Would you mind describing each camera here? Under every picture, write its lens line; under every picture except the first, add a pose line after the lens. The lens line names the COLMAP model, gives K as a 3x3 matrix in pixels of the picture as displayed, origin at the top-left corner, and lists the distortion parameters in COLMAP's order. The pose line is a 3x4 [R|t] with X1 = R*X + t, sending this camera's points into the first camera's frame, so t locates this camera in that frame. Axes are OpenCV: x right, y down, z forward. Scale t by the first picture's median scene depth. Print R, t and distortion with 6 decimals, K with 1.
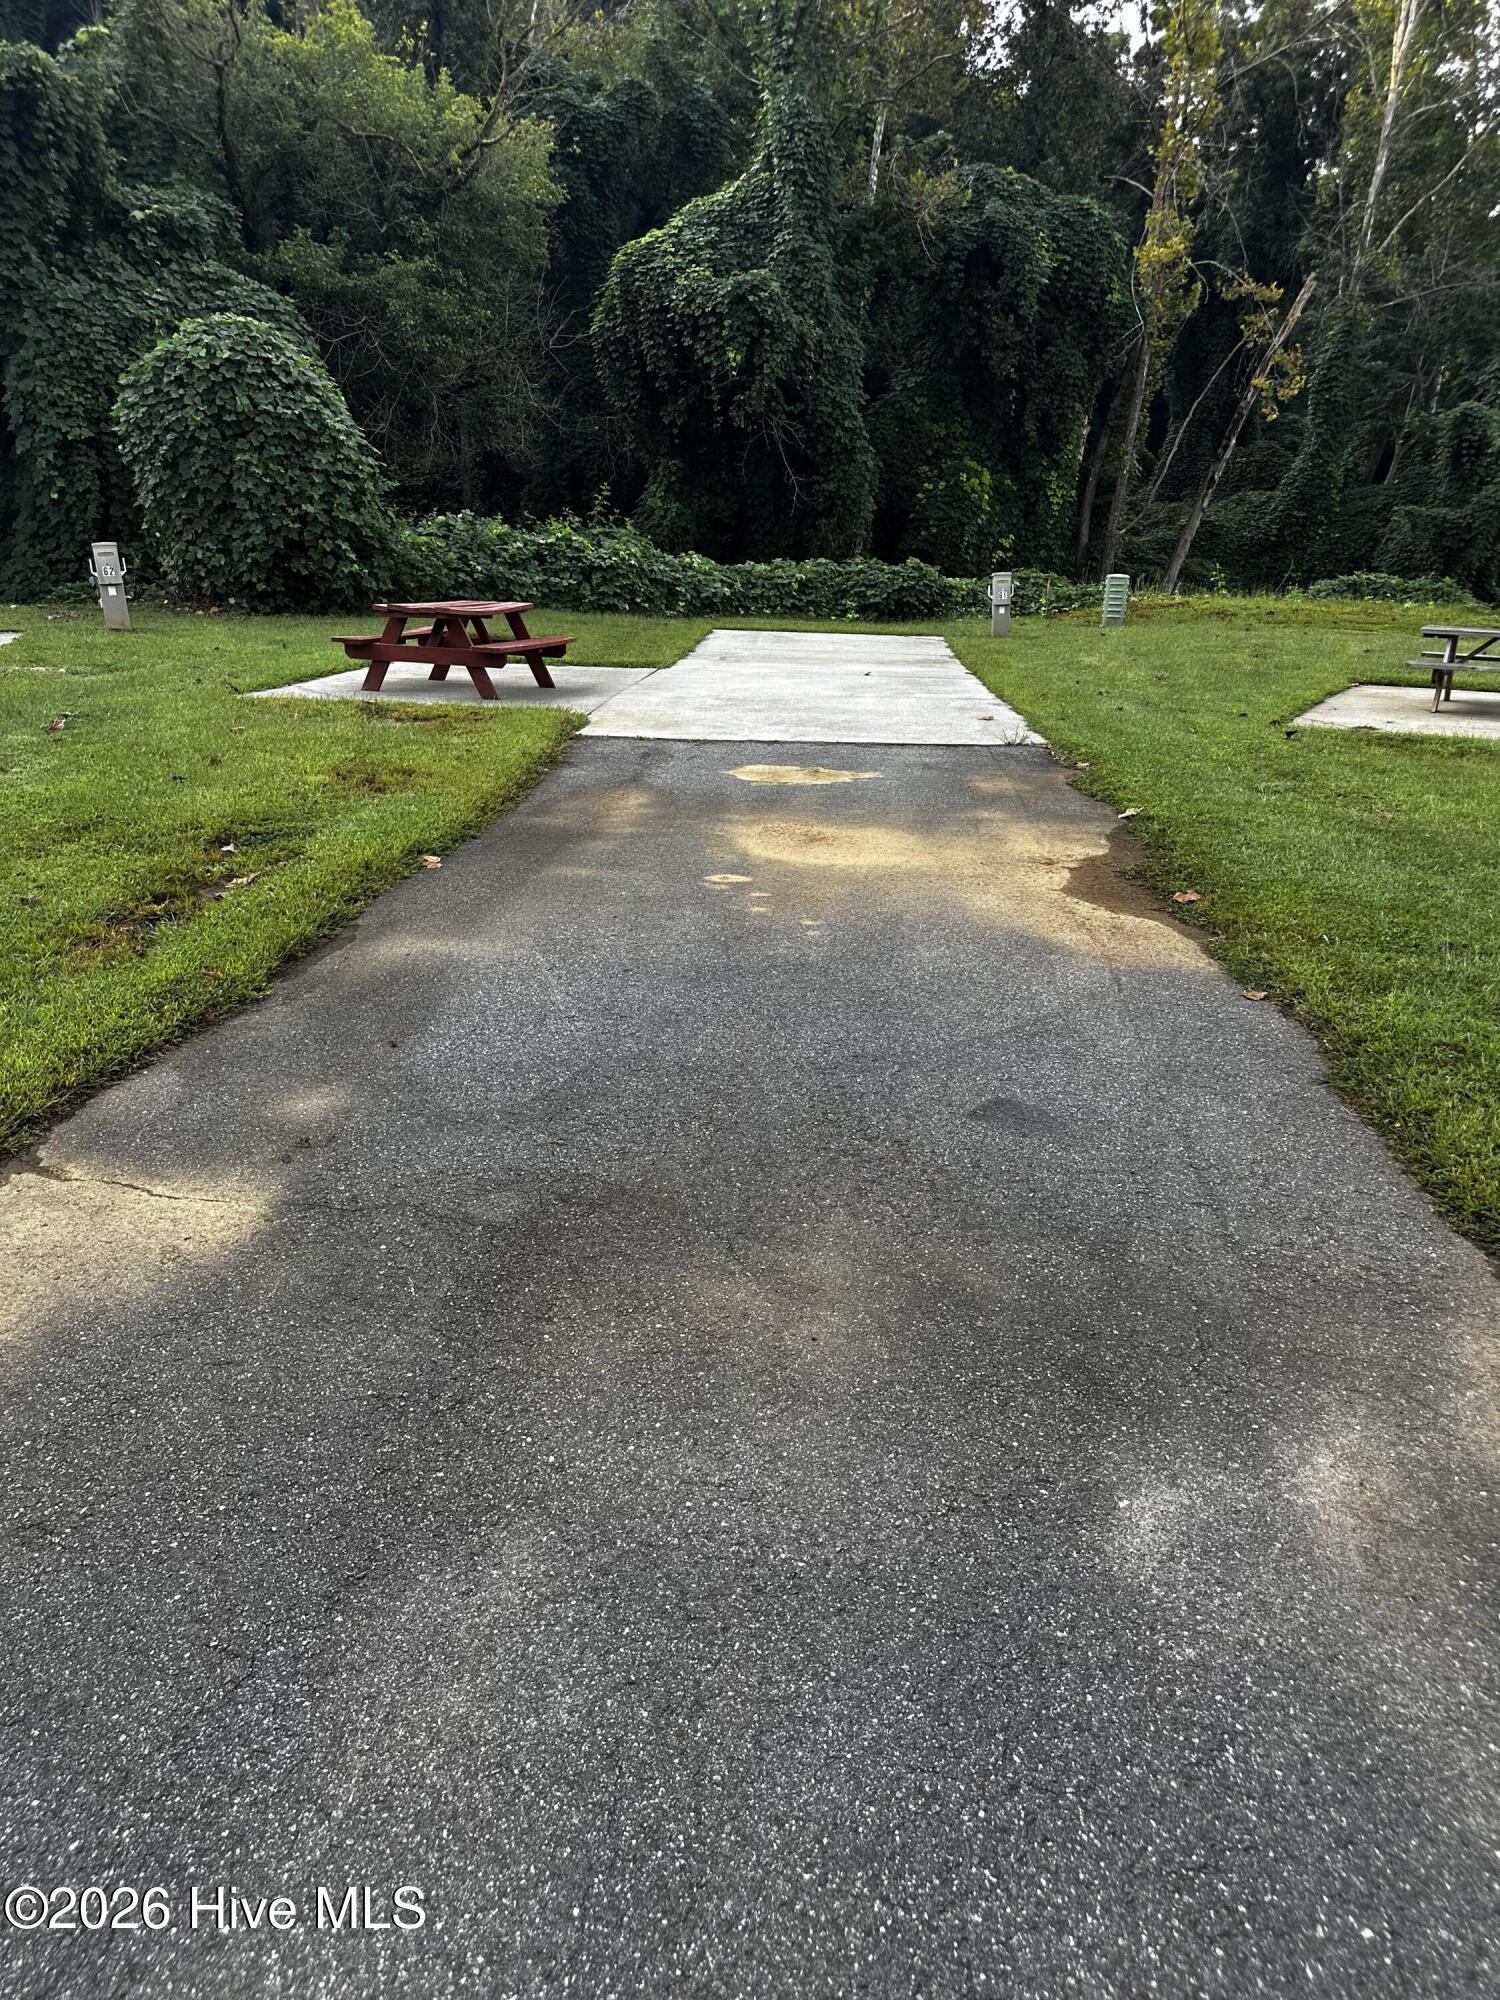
lens RADIAL K [[1488.8, 0, 750.0], [0, 1488.8, 1000.0], [0, 0, 1]] dist [0.103370, -0.104766]
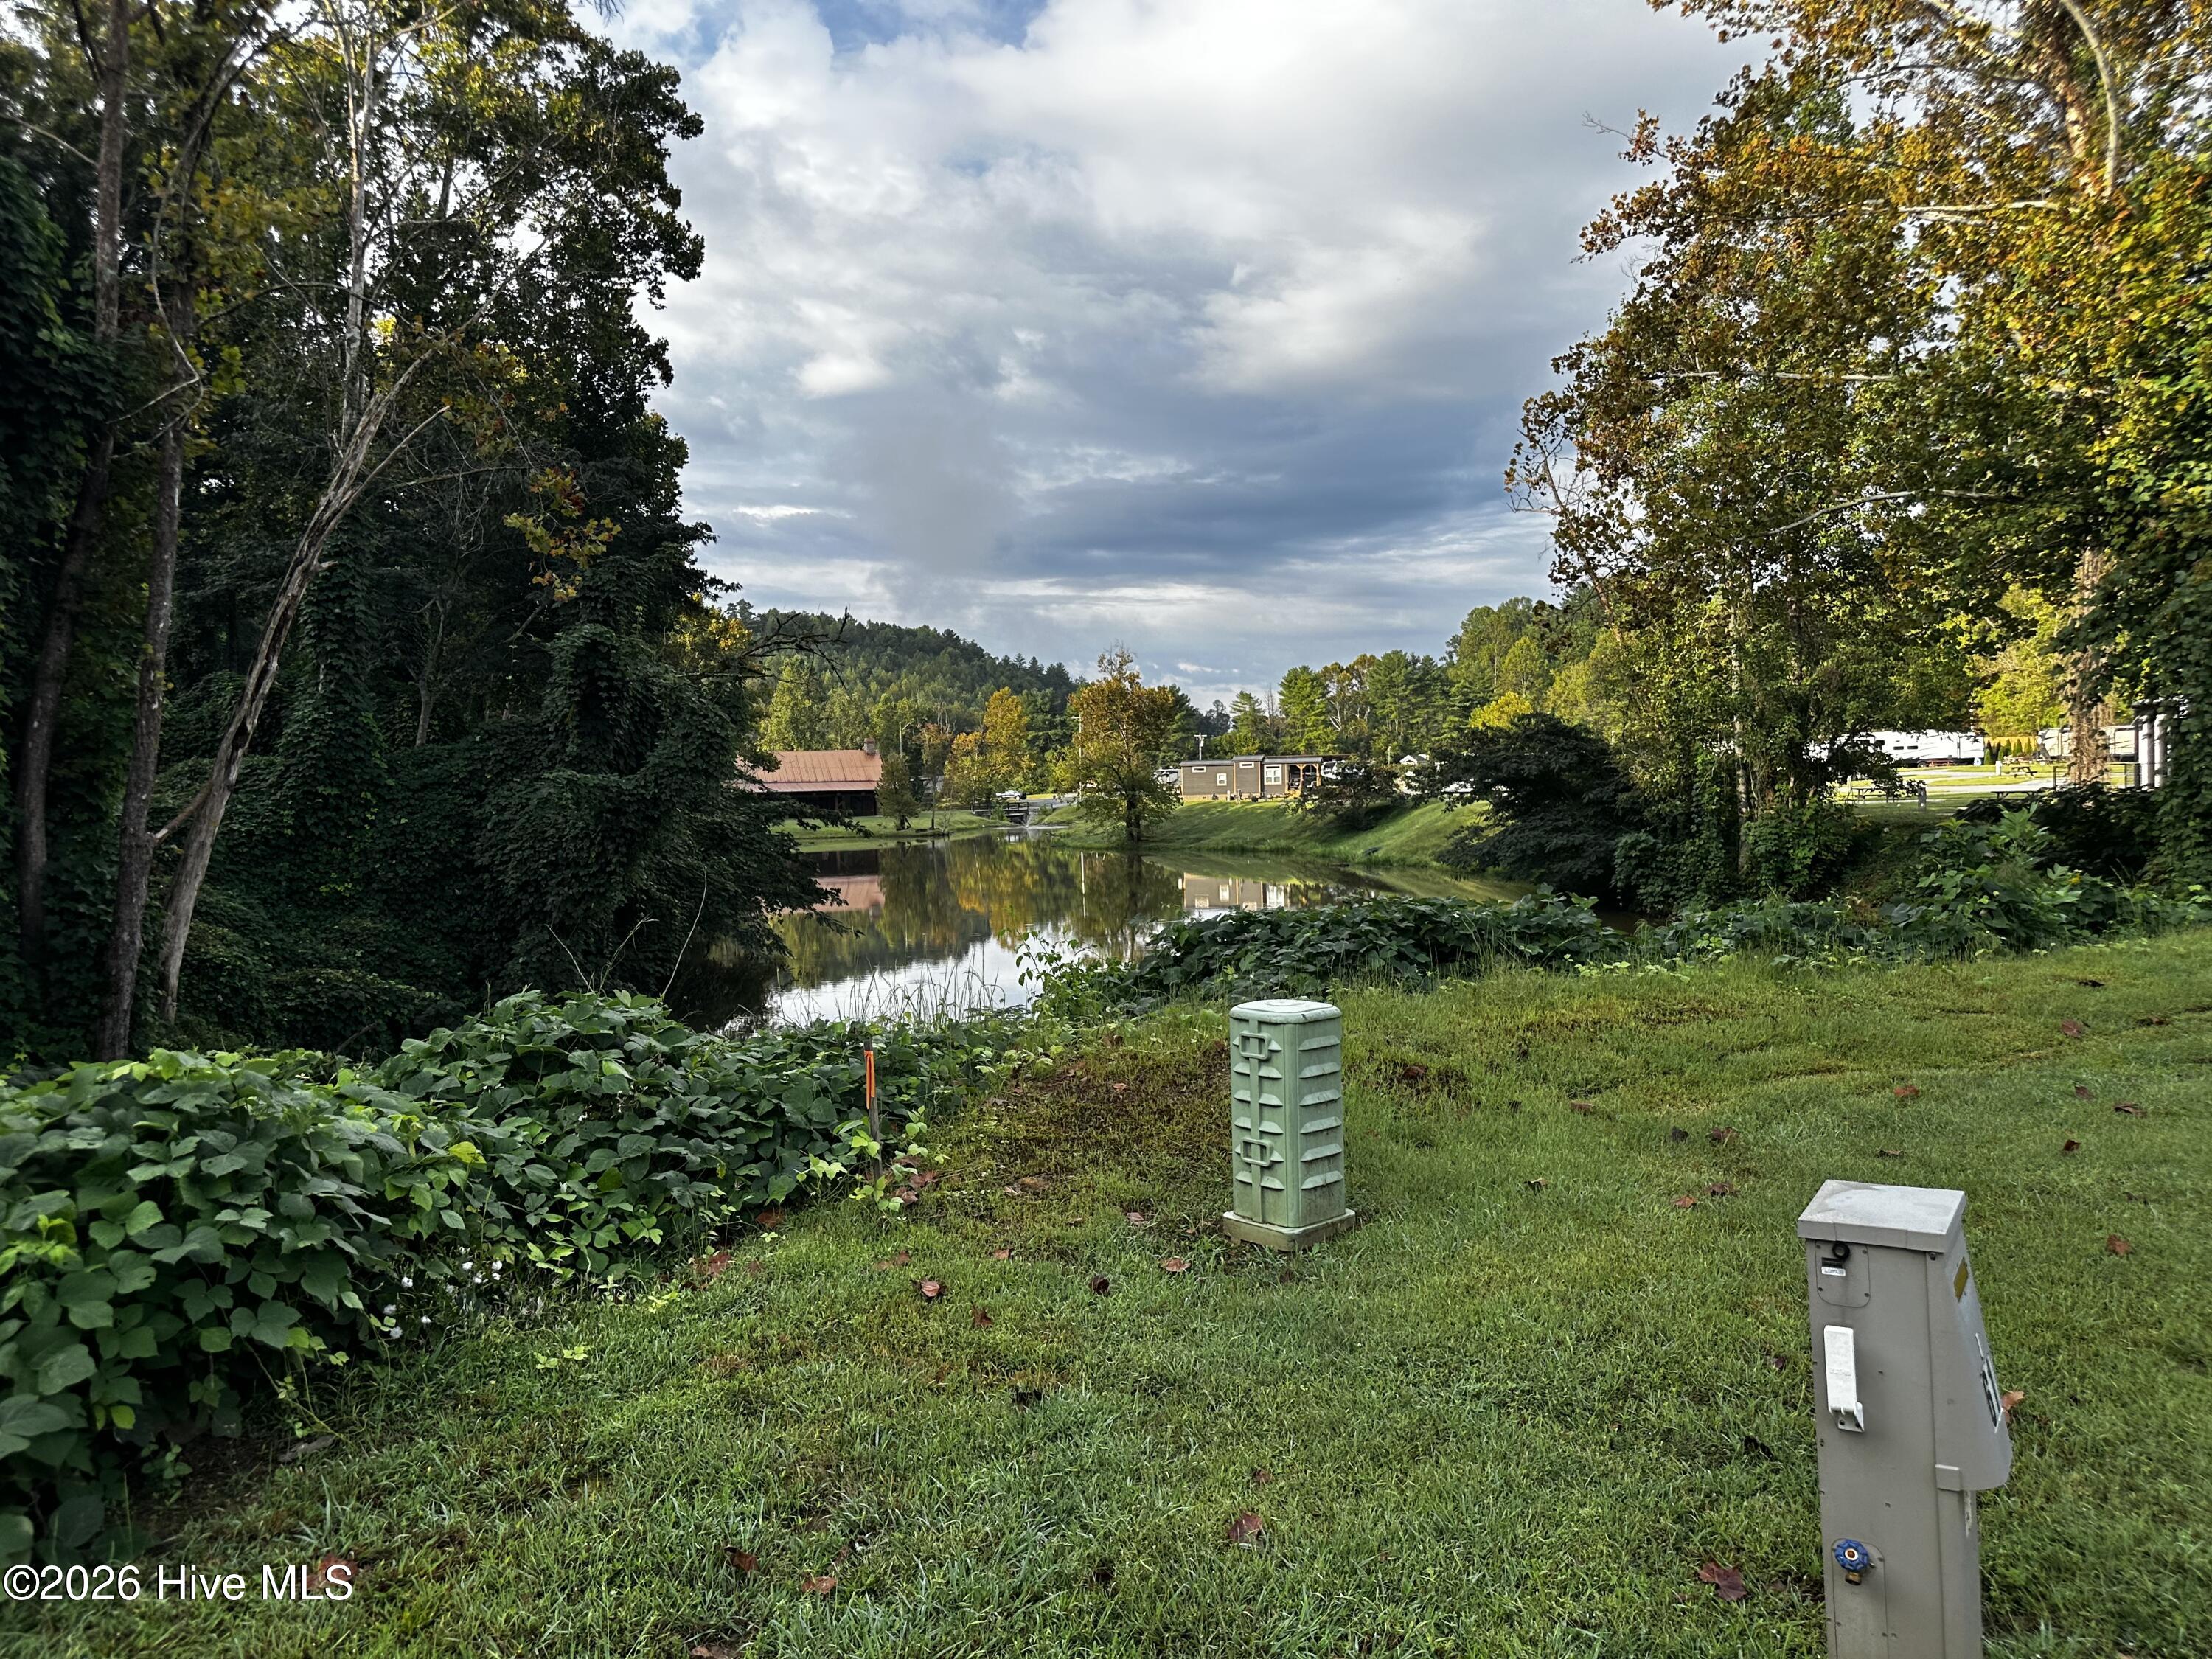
lens RADIAL K [[1646.7, 0, 1097.7], [0, 1646.7, 859.7], [0, 0, 1]] dist [0.103370, -0.104766]
pose [[0.591001, -0.067688, 0.803826, 0.015289], [0.280111, 0.951688, -0.125809, -0.169578], [-0.756476, 0.299514, 0.581408, 0.523544]]
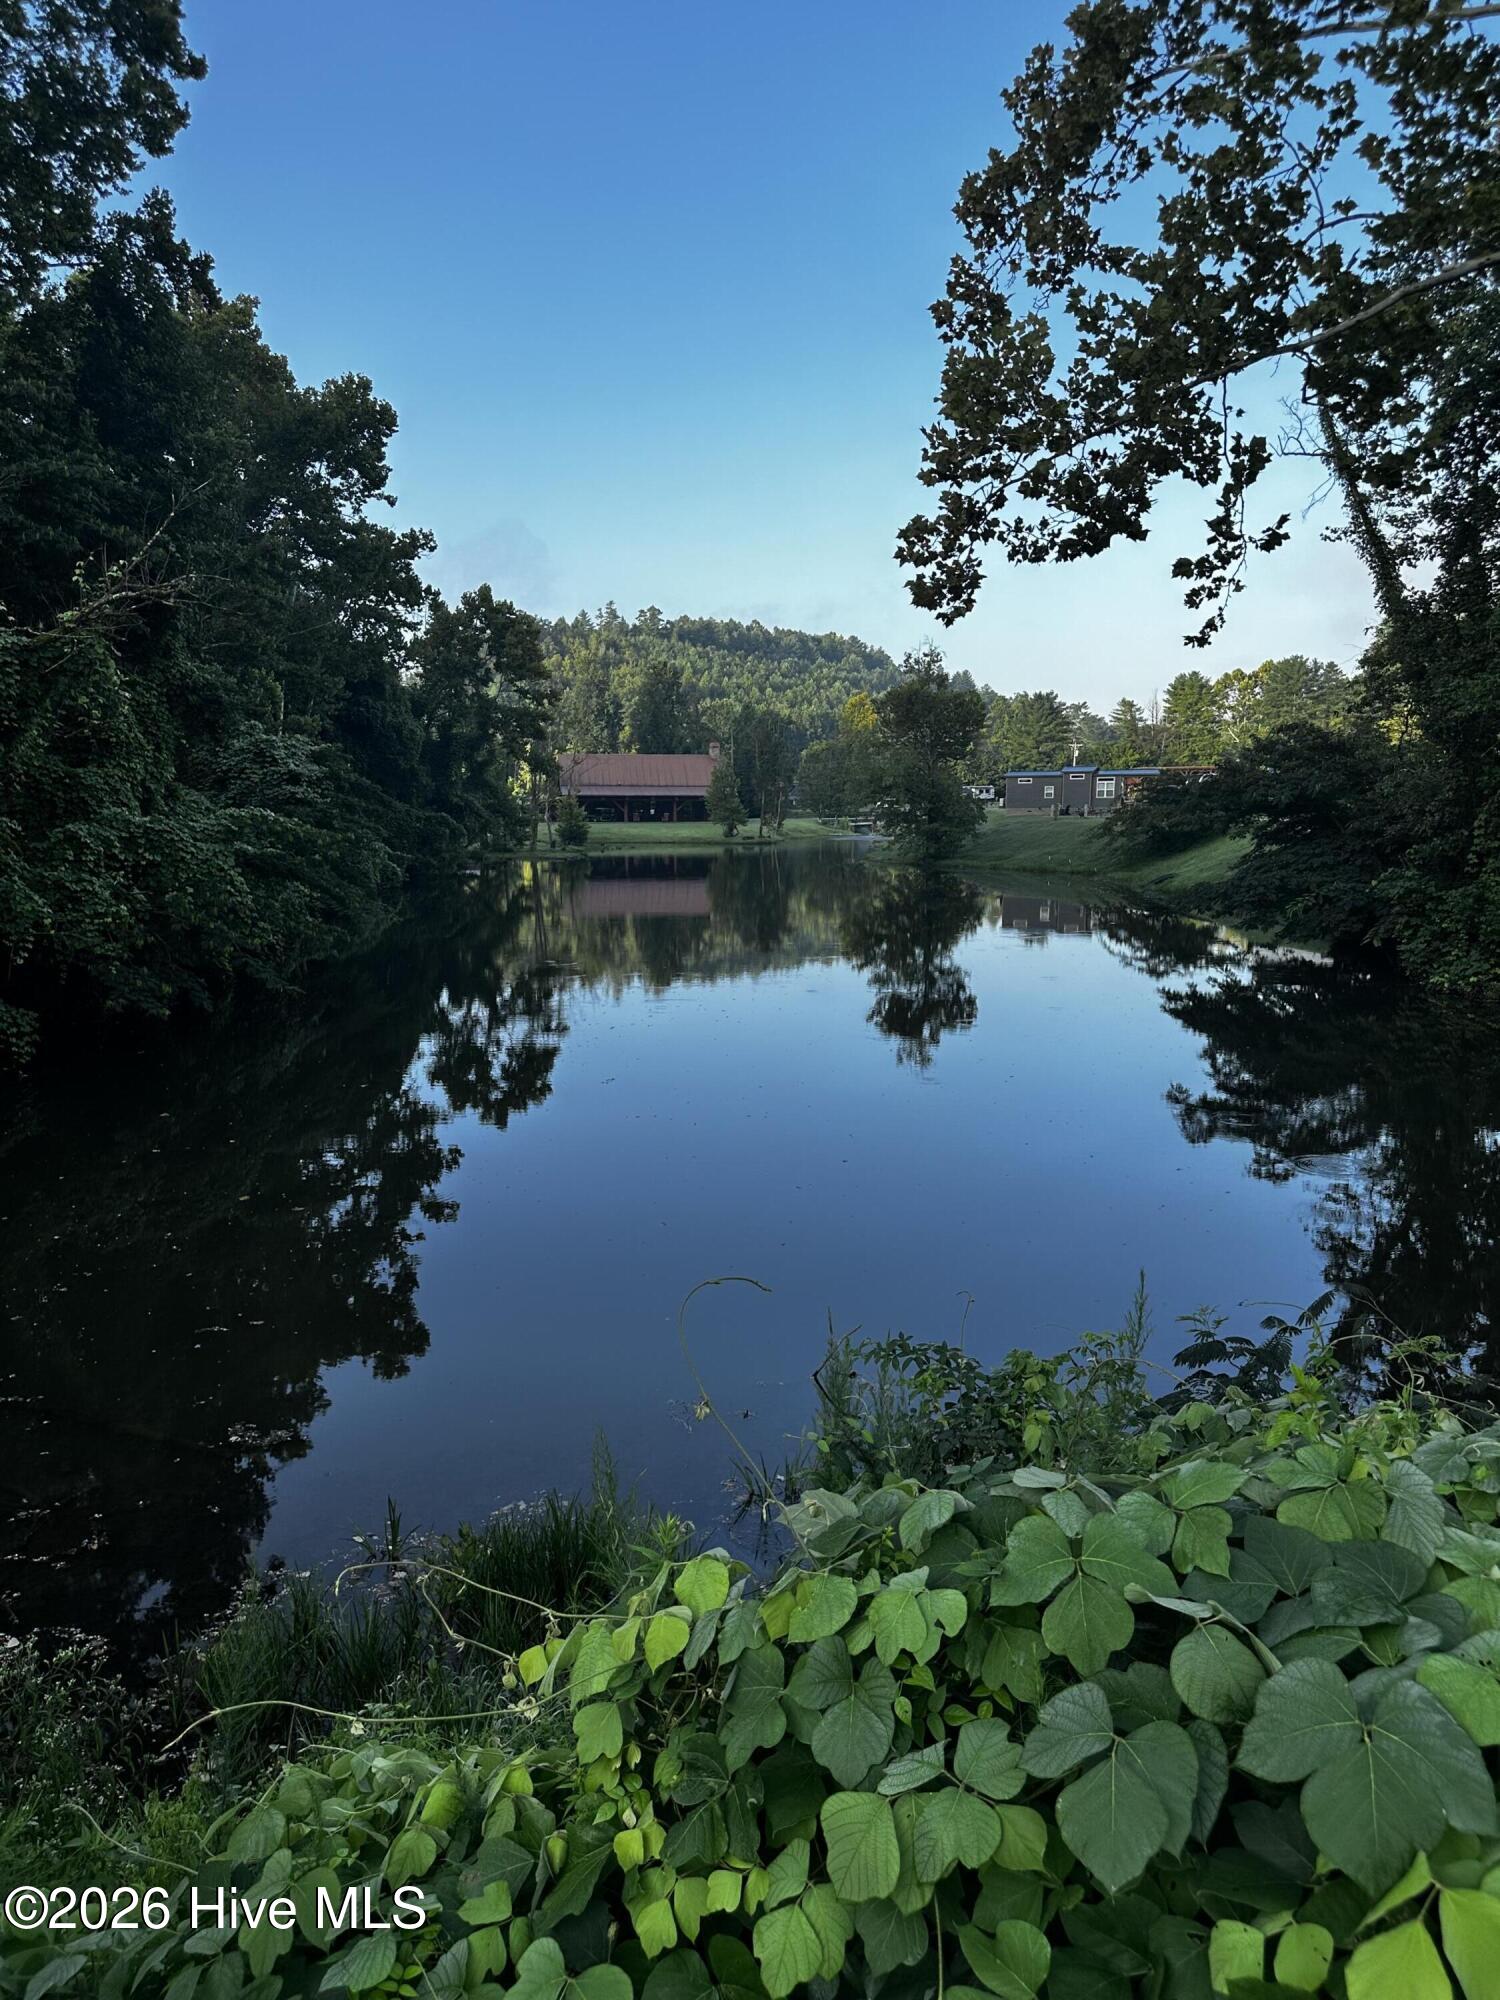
lens RADIAL K [[1587.7, 0, 750.0], [0, 1587.7, 1000.0], [0, 0, 1]] dist [0.069510, -0.000513]
pose [[0.712032, -0.108539, 0.693707, 0.395894], [0.229670, 0.969634, -0.084027, -0.168856], [-0.663522, 0.219154, 0.715339, 0.535134]]
